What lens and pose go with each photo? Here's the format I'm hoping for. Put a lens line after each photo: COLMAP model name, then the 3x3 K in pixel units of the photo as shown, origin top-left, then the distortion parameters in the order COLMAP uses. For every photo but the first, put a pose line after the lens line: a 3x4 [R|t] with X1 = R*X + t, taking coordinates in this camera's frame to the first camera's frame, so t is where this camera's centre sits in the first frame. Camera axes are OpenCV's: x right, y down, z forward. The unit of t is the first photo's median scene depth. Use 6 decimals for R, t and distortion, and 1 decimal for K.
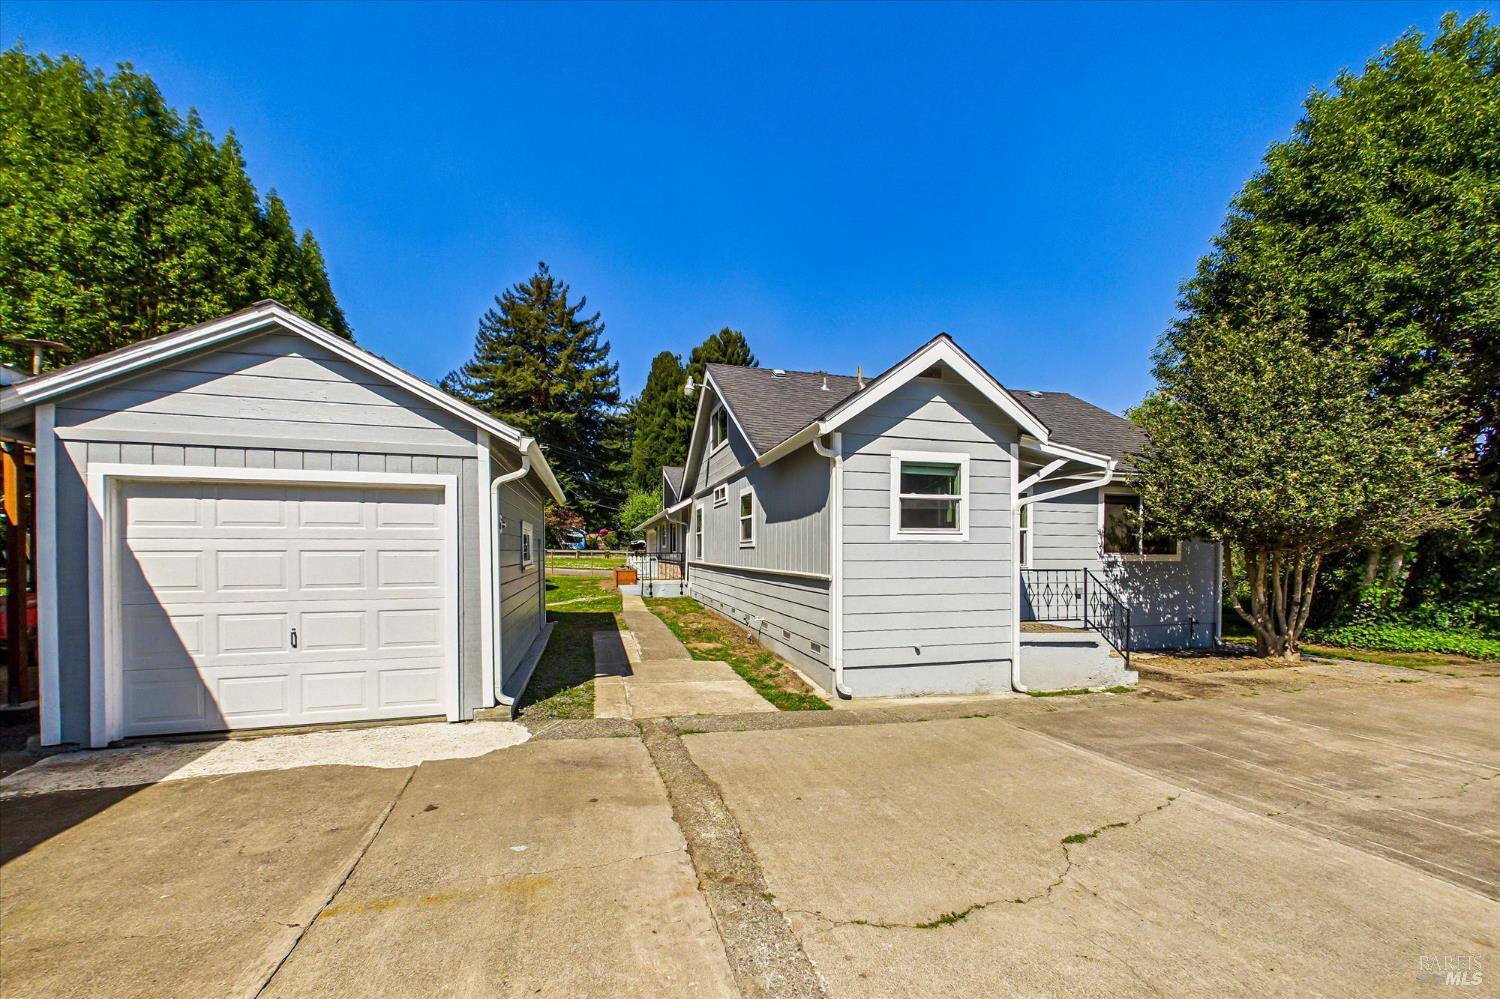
lens RADIAL K [[575.8, 0, 751.3], [0, 575.8, 560.7], [0, 0, 1]] dist [0.000372, -0.000026]
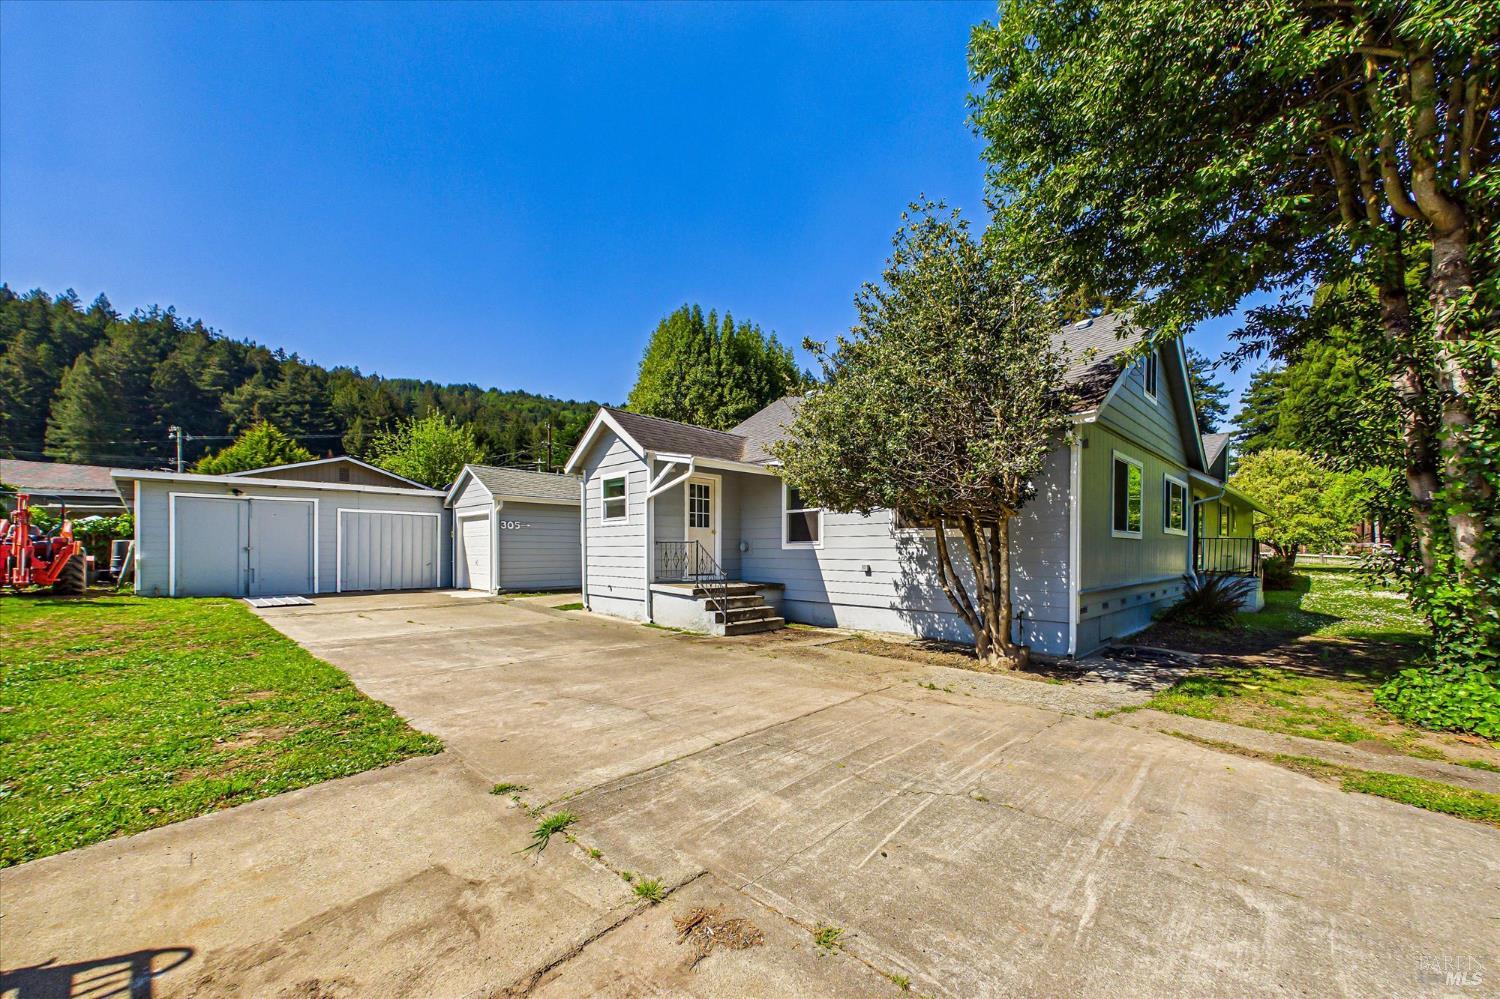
lens RADIAL K [[584.1, 0, 749.1], [0, 584.1, 553.3], [0, 0, 1]] dist [0.001641, 0.000063]
pose [[0.492868, 0.001138, -0.870103, 1.859628], [-0.014676, 0.999868, -0.007006, 0.051377], [0.869980, 0.016223, 0.492820, 0.466643]]
